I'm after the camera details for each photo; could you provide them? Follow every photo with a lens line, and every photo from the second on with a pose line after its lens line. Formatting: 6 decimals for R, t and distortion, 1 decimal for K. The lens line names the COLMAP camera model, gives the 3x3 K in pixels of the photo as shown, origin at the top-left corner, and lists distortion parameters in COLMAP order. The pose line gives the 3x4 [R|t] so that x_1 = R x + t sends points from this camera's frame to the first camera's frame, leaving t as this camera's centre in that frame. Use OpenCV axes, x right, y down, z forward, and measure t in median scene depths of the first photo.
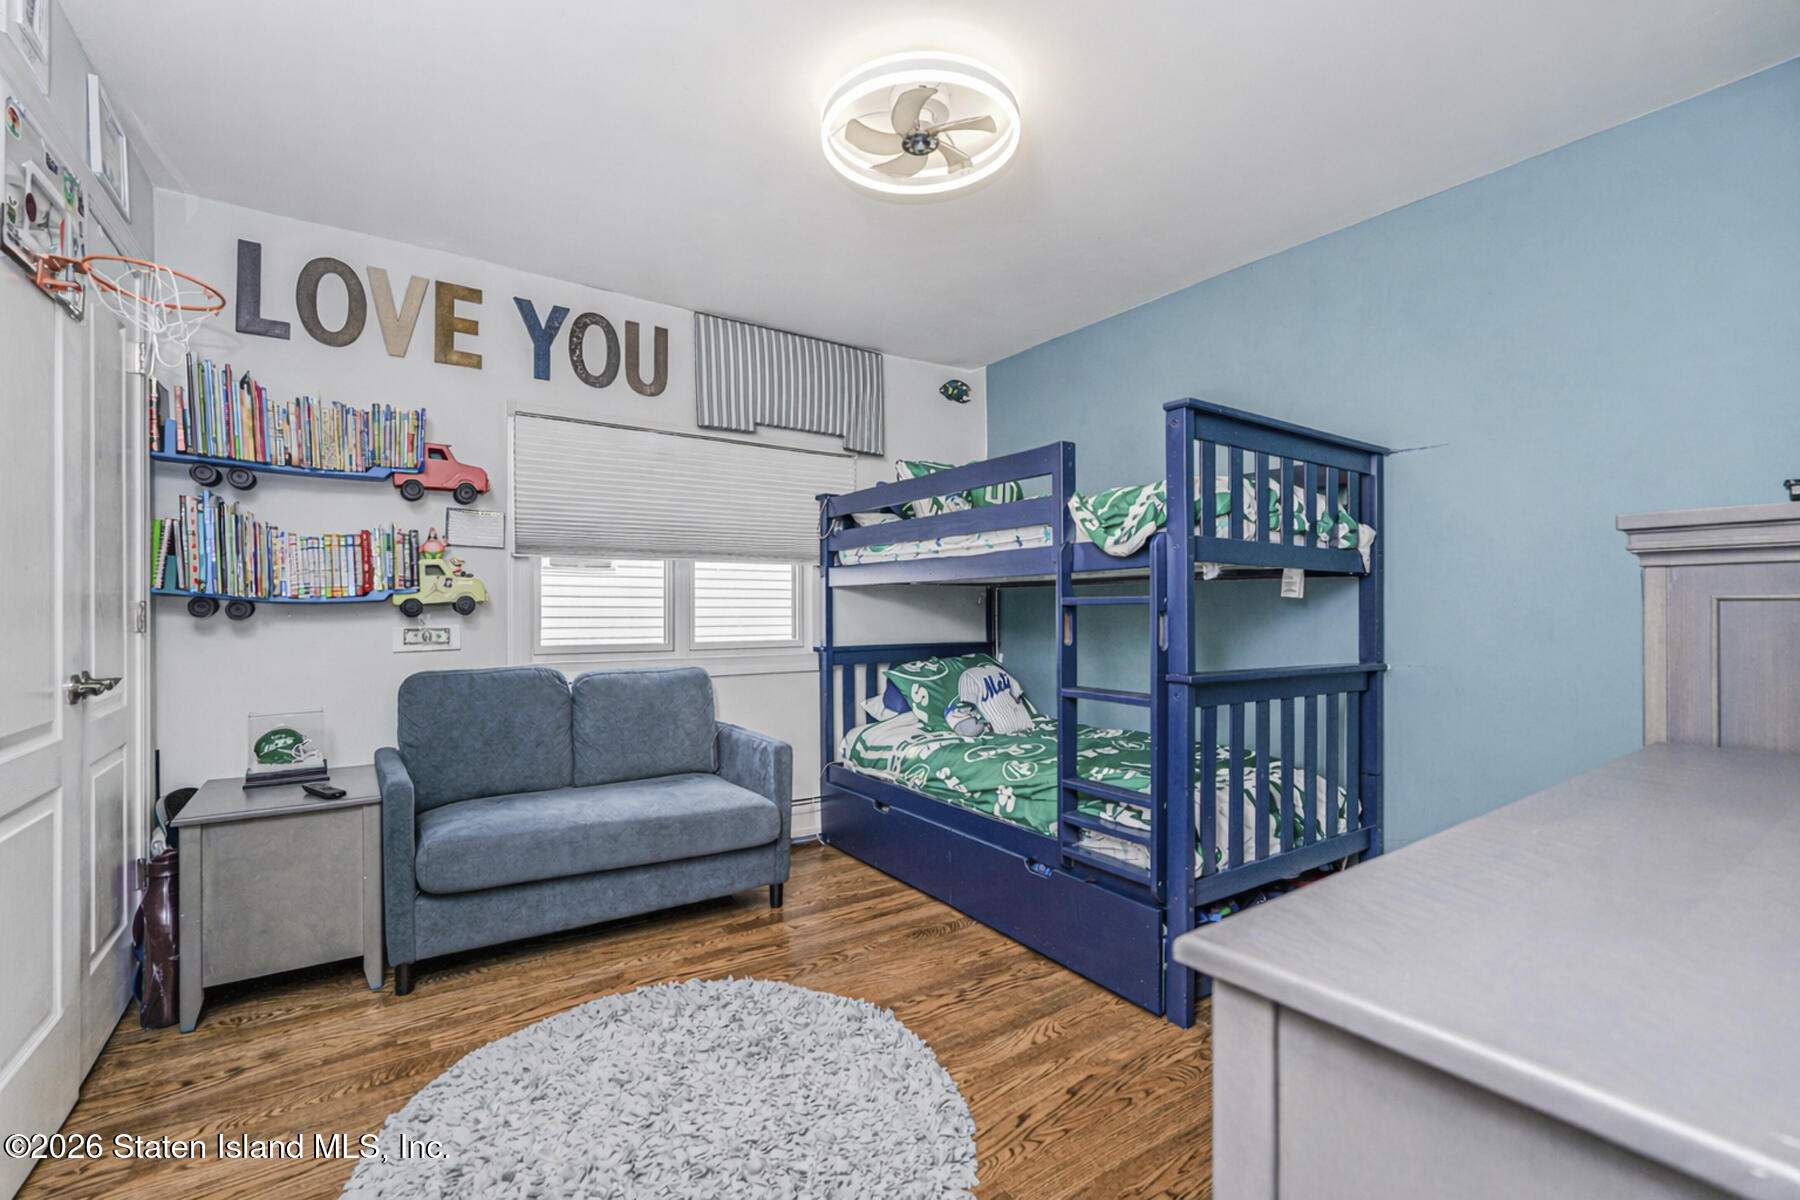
lens RADIAL K [[797.6, 0, 912.3], [0, 797.6, 601.3], [0, 0, 1]] dist [-0.009978, 0.006341]
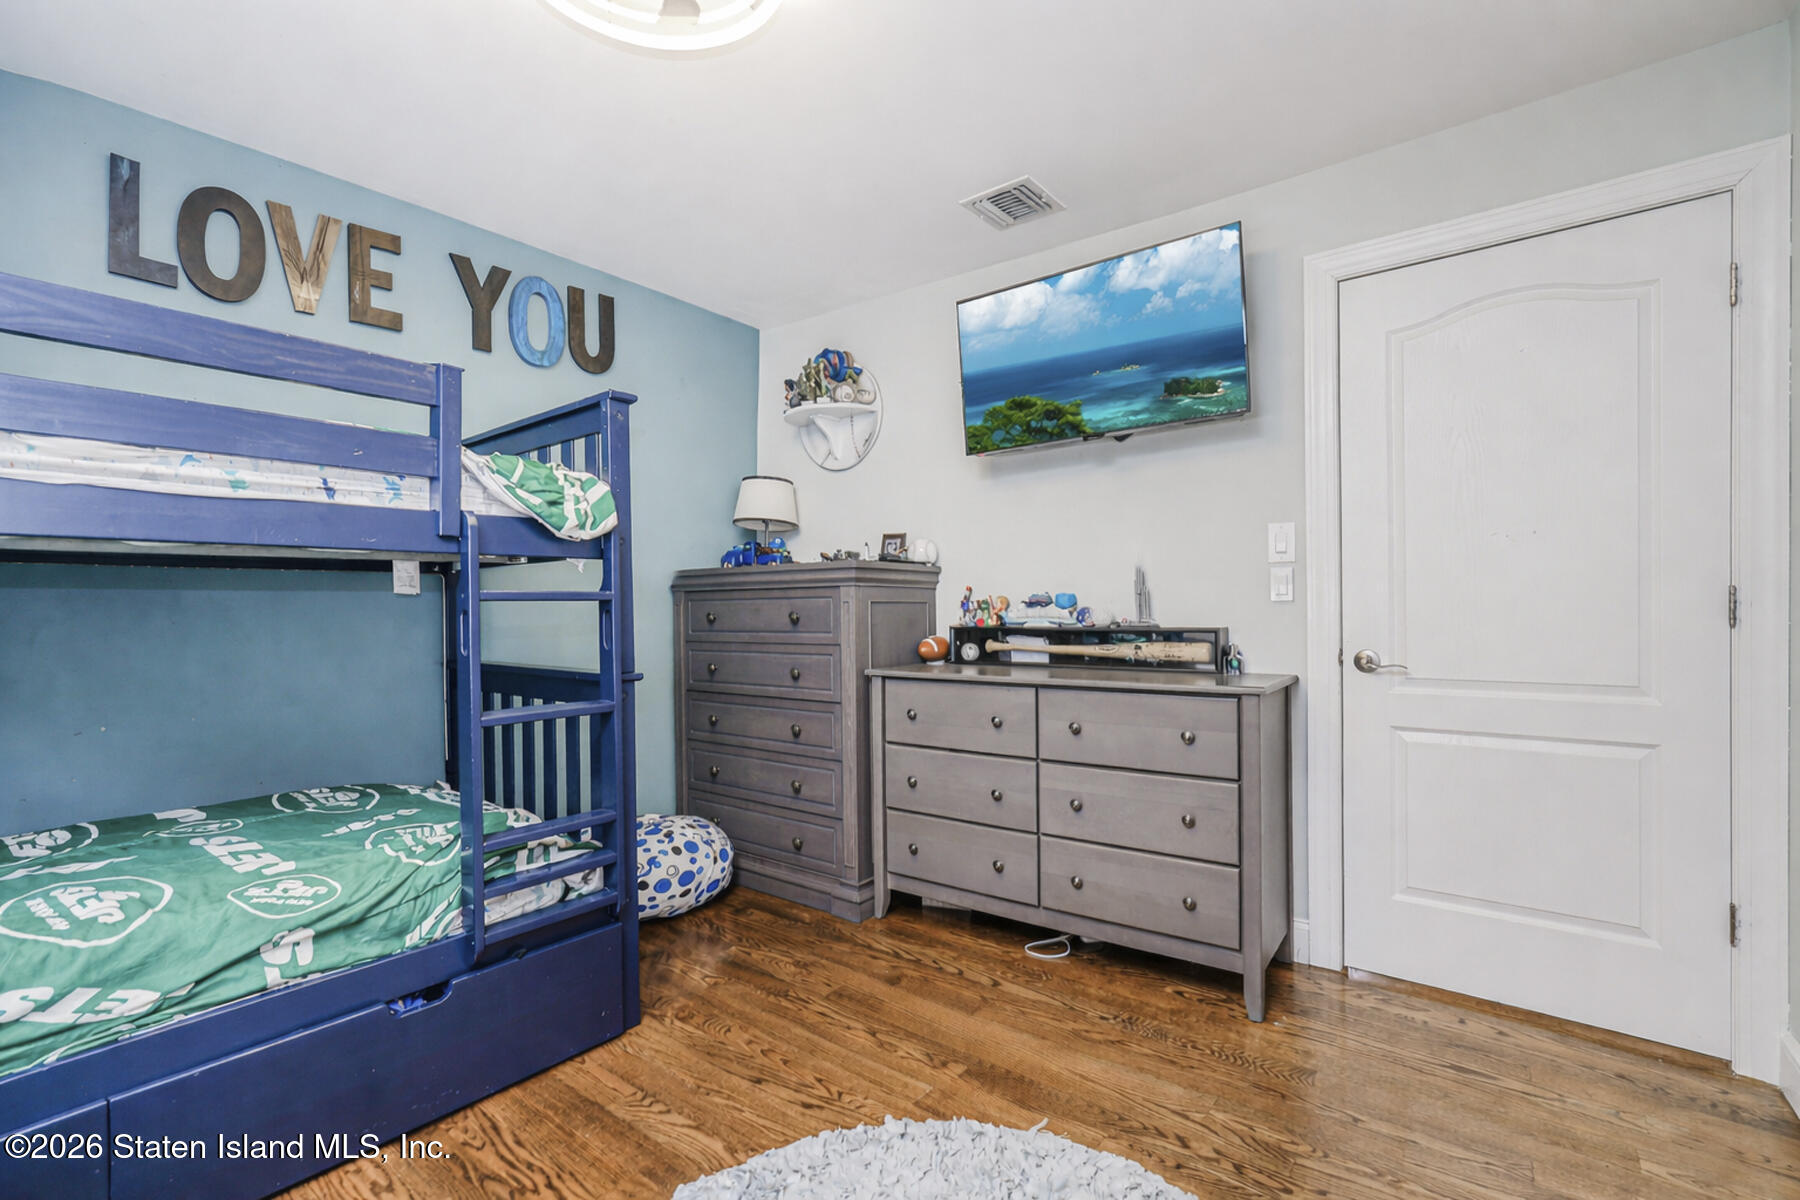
lens RADIAL K [[797.6, 0, 909.5], [0, 797.6, 611.1], [0, 0, 1]] dist [-0.009978, 0.006341]
pose [[-0.316764, 0.003051, 0.948500, -0.588584], [0.006629, 0.999978, -0.001003, 0.019038], [-0.948481, 0.005970, -0.316777, 0.821478]]
